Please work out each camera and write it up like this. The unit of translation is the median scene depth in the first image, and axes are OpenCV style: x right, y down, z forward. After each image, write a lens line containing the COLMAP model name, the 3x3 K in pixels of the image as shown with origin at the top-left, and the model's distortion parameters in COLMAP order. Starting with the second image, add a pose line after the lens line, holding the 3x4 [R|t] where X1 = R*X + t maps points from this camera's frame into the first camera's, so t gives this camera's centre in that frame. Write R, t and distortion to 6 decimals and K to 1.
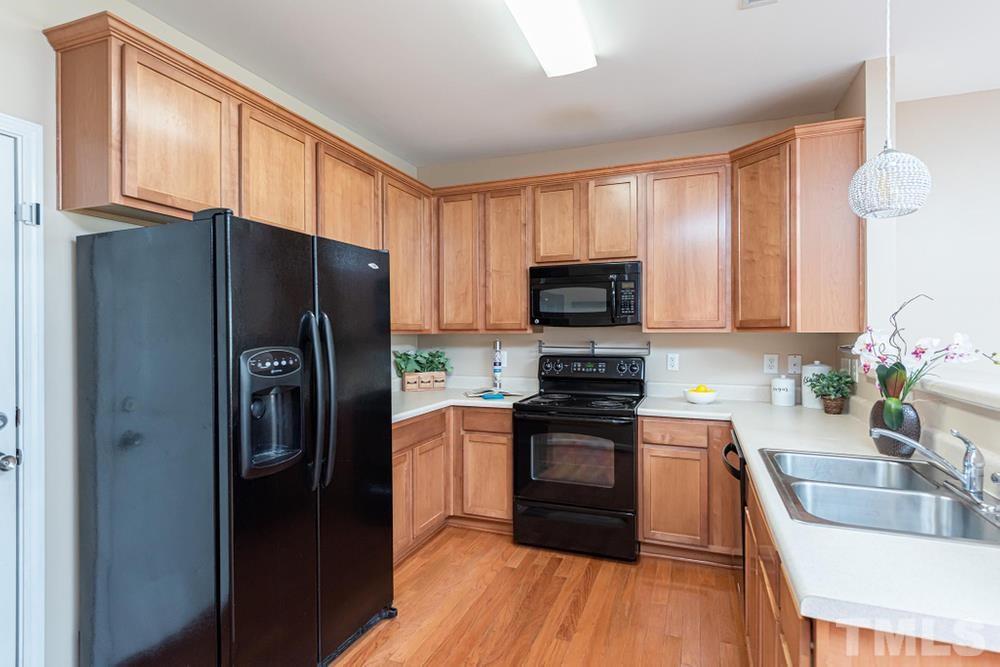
lens RADIAL K [[489.7, 0, 500.6], [0, 489.7, 335.4], [0, 0, 1]] dist [0.010129, -0.002080]
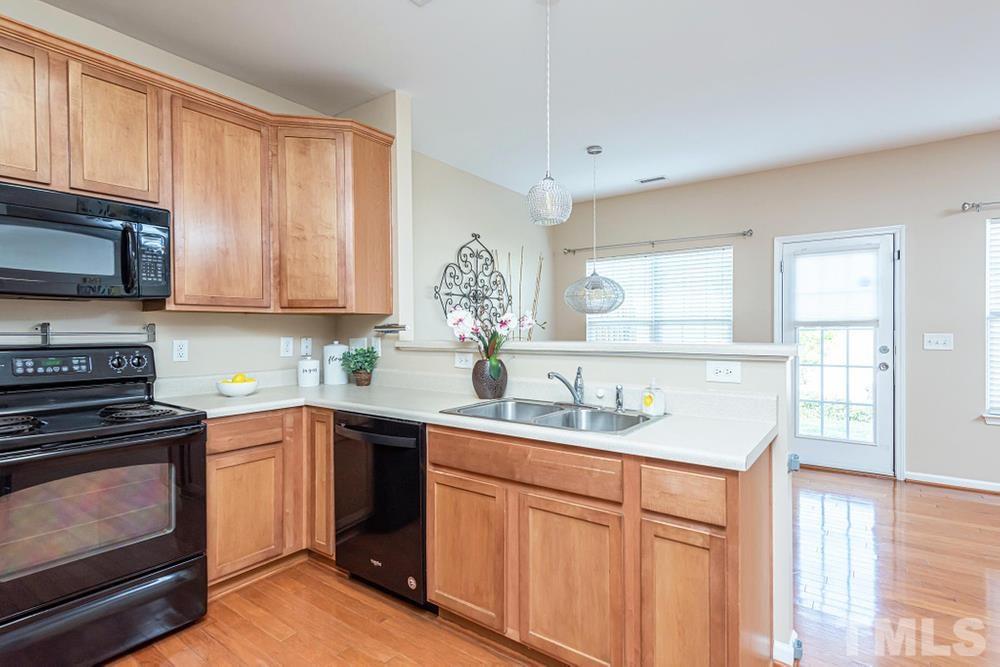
lens RADIAL K [[489.7, 0, 498.4], [0, 489.7, 334.9], [0, 0, 1]] dist [0.010129, -0.002080]
pose [[0.274918, -0.009341, 0.961422, -0.267875], [0.010601, 0.999921, 0.006683, 0.030515], [-0.961409, 0.008355, 0.274995, 0.316730]]
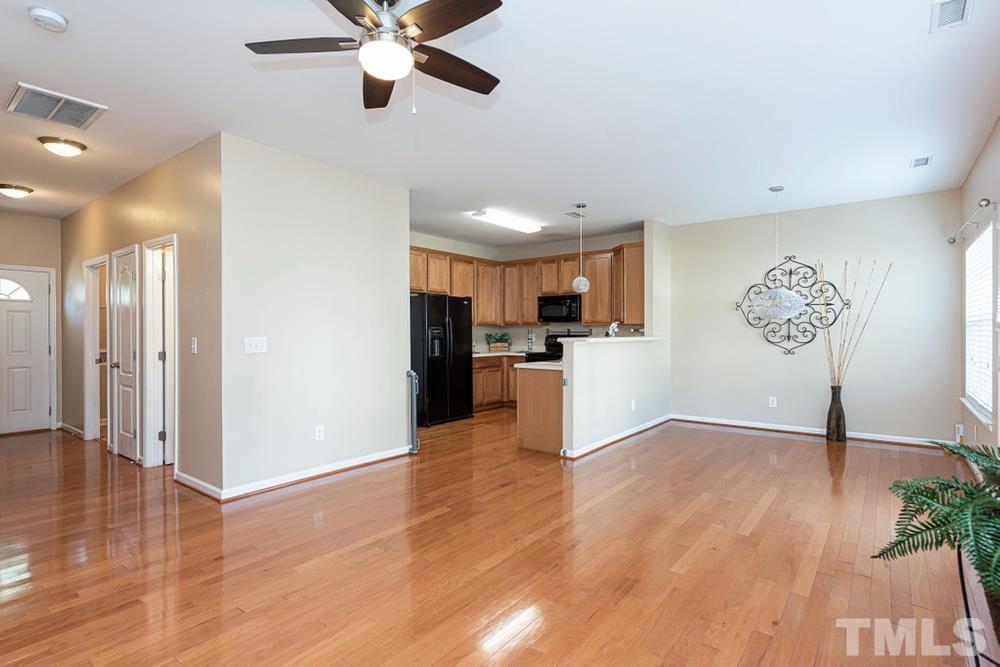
lens RADIAL K [[489.7, 0, 502.0], [0, 489.7, 332.7], [0, 0, 1]] dist [0.010129, -0.002080]
pose [[0.954424, 0.001921, -0.298447, 0.596406], [-0.003005, 0.999990, -0.003170, 0.039249], [0.298438, 0.003922, 0.954421, -1.275765]]
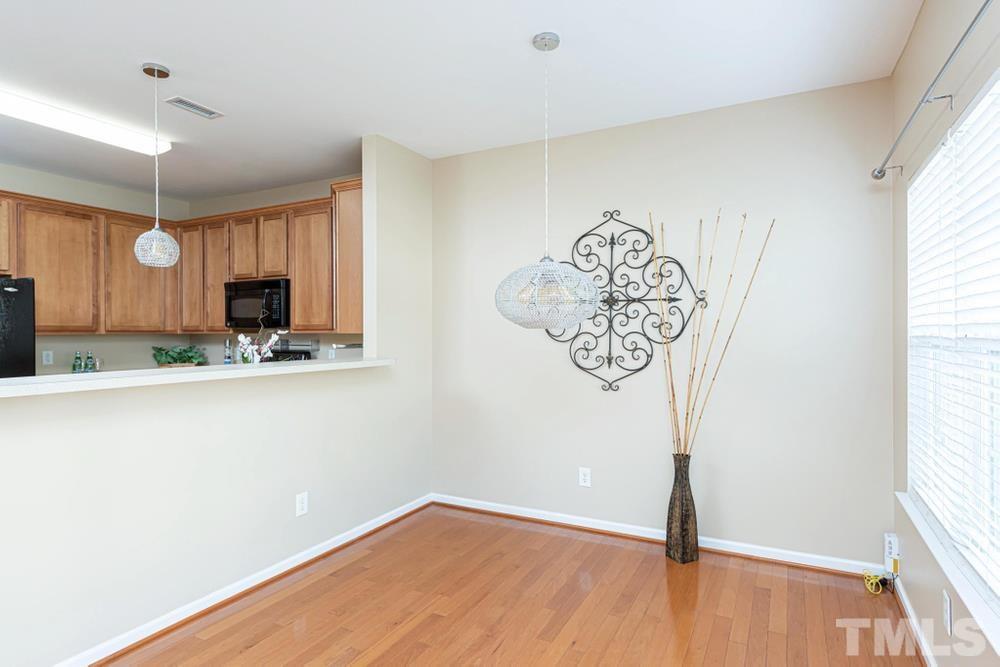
lens RADIAL K [[536.4, 0, 504.2], [0, 536.4, 334.4], [0, 0, 1]] dist [0.015522, -0.000317]
pose [[0.992268, 0.001819, -0.124104, 0.987037], [-0.002122, 0.999995, -0.002303, -0.000452], [0.124099, 0.002548, 0.992267, -0.331989]]
